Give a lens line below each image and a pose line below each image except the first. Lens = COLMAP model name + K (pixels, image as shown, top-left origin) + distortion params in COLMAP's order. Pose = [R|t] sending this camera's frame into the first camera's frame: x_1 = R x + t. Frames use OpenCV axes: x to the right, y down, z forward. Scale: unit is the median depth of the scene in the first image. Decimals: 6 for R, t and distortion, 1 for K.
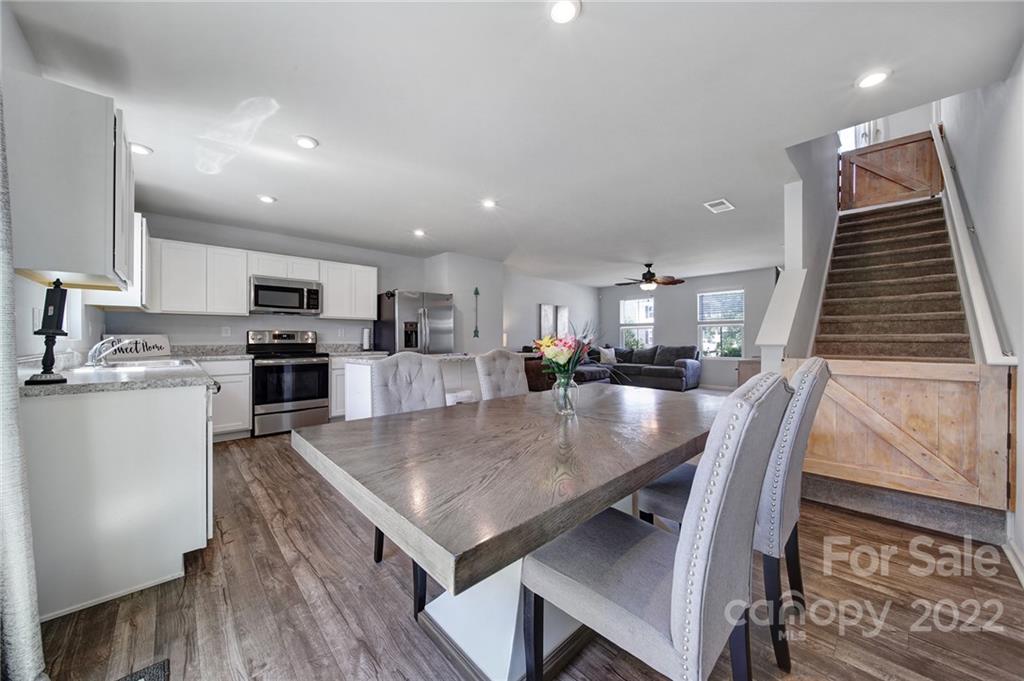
lens RADIAL K [[362.9, 0, 510.9], [0, 362.9, 332.9], [0, 0, 1]] dist [-0.002657, -0.000940]
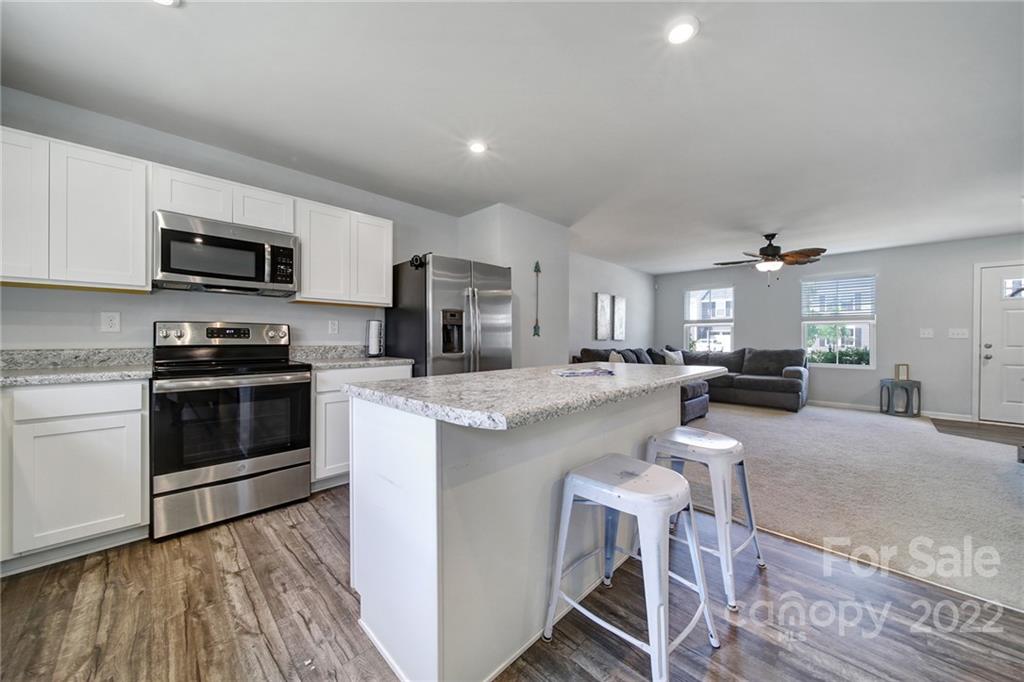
lens RADIAL K [[362.9, 0, 510.6], [0, 362.9, 337.7], [0, 0, 1]] dist [-0.002657, -0.000940]
pose [[0.999590, 0.005528, 0.028081, -0.201186], [-0.005994, 0.999845, 0.016526, 0.005446], [-0.027986, -0.016688, 0.999469, 0.411731]]
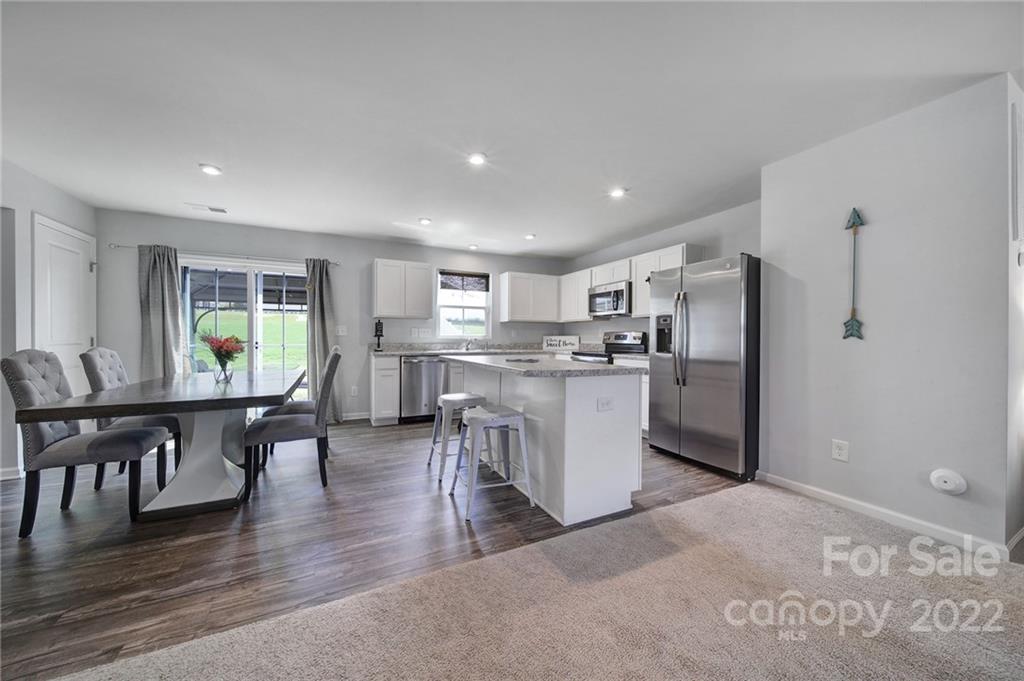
lens RADIAL K [[362.9, 0, 510.1], [0, 362.9, 340.7], [0, 0, 1]] dist [-0.002657, -0.000940]
pose [[-0.286325, 0.007702, -0.958101, 0.471633], [0.009710, 0.999940, 0.005136, 0.011303], [0.958083, -0.007832, -0.286383, 0.943633]]
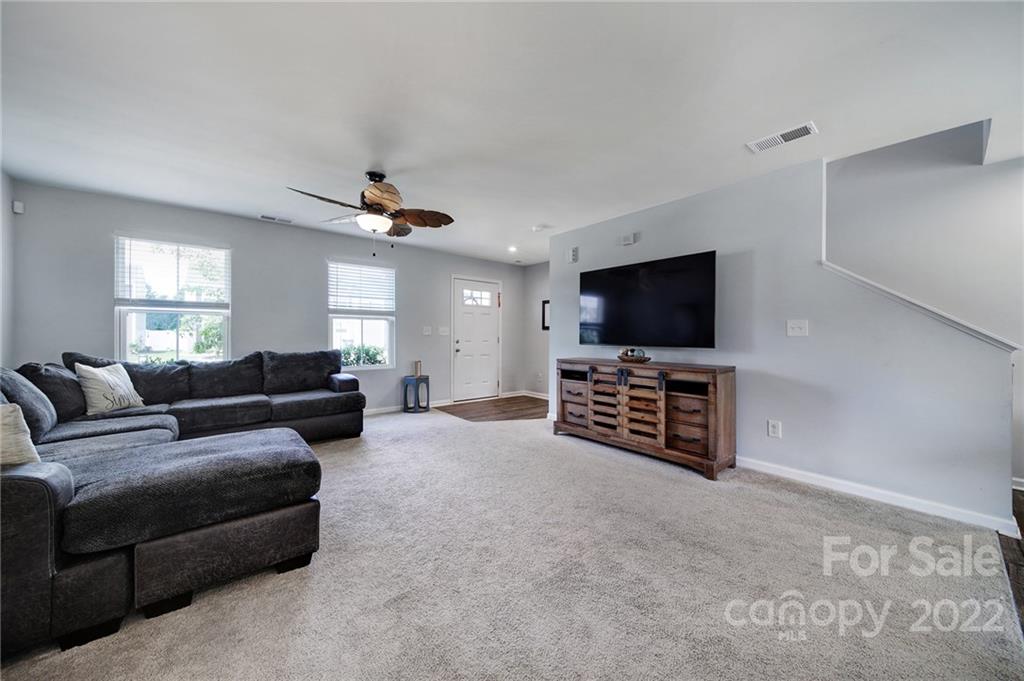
lens RADIAL K [[362.9, 0, 515.9], [0, 362.9, 340.7], [0, 0, 1]] dist [-0.002657, -0.000940]
pose [[0.082878, -0.009934, 0.996510, -0.073559], [-0.014457, 0.999833, 0.011170, 0.018114], [-0.996455, -0.015332, 0.082721, 1.082542]]
